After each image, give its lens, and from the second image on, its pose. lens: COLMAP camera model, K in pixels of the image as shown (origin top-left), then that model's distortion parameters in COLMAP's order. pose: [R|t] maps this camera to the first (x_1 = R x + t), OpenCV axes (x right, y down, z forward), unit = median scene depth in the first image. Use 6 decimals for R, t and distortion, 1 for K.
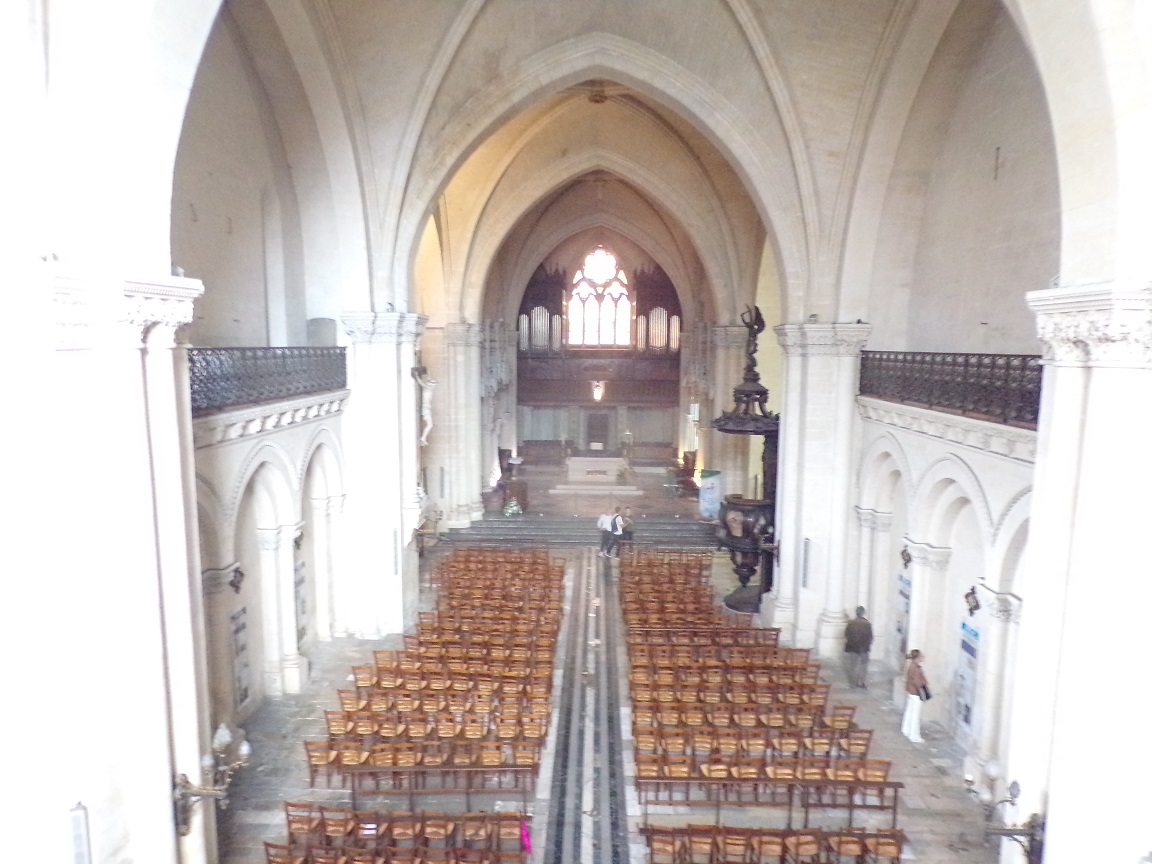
lens RADIAL K [[781.3, 0, 576.0], [0, 781.3, 432.0], [0, 0, 1]] dist [0.007571, 0.001743]
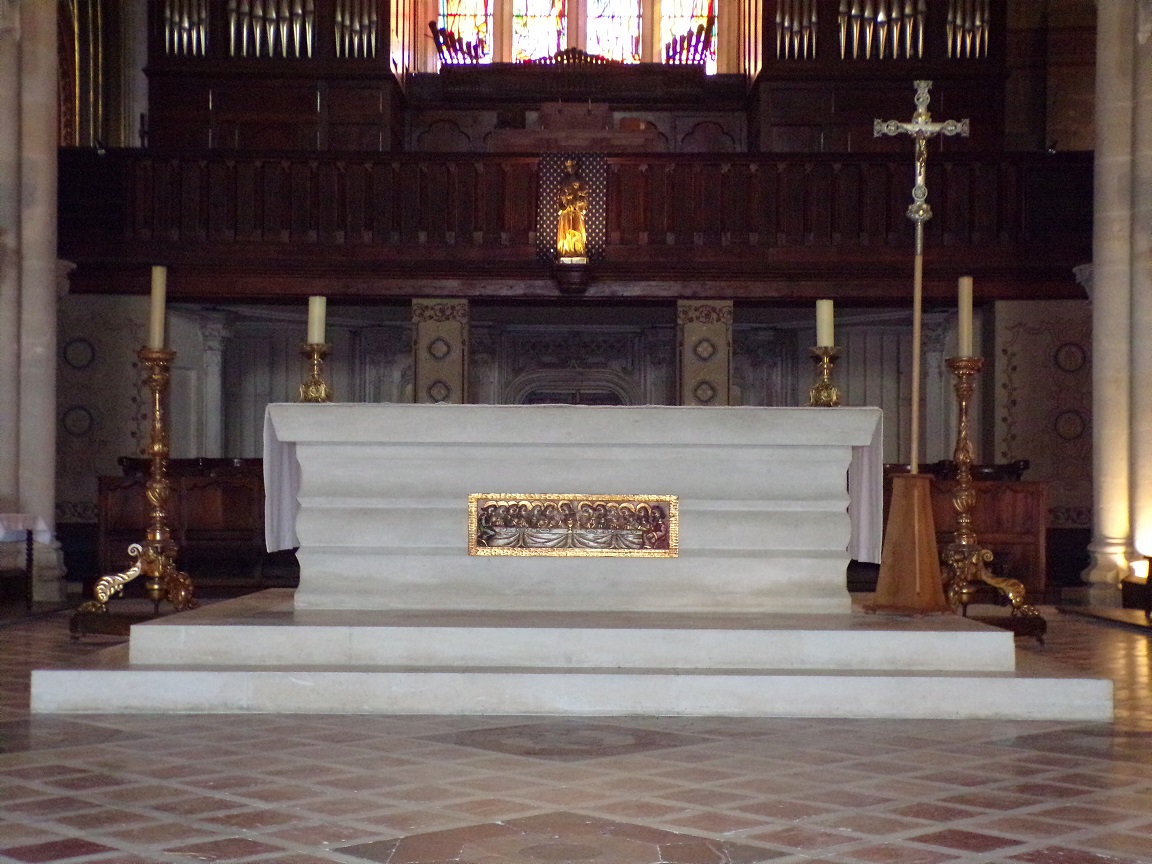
lens RADIAL K [[1777.7, 0, 576.0], [0, 1777.7, 432.0], [0, 0, 1]] dist [0.120423, 0.048774]
pose [[0.999318, 0.003293, 0.036785, 0.028964], [0.002611, 0.987226, -0.159307, 0.134036], [-0.036840, 0.159295, 0.986544, 1.243475]]
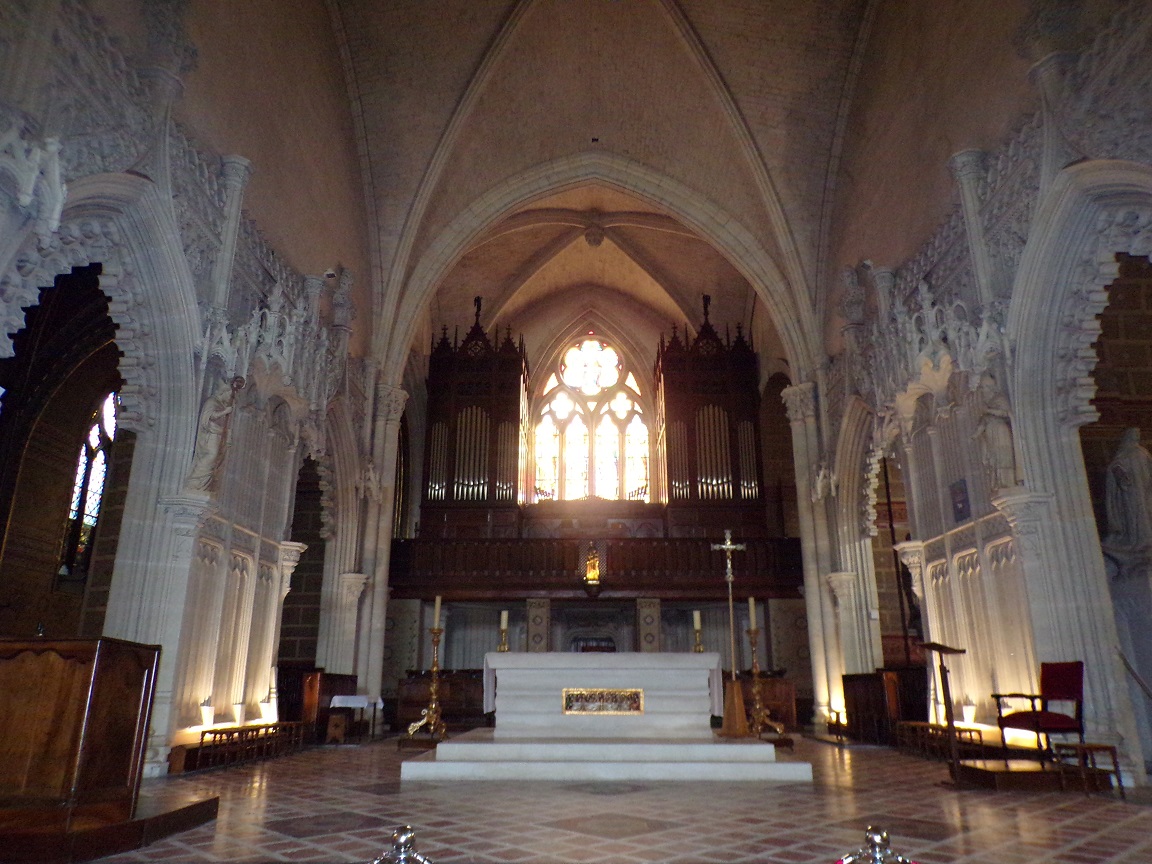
lens RADIAL K [[788.8, 0, 576.0], [0, 788.8, 432.0], [0, 0, 1]] dist [0.021920, 0.000401]
pose [[0.999749, 0.001868, 0.022318, 0.017355], [0.007584, 0.909395, -0.415864, 0.139221], [-0.021073, 0.415929, 0.909153, 1.163674]]
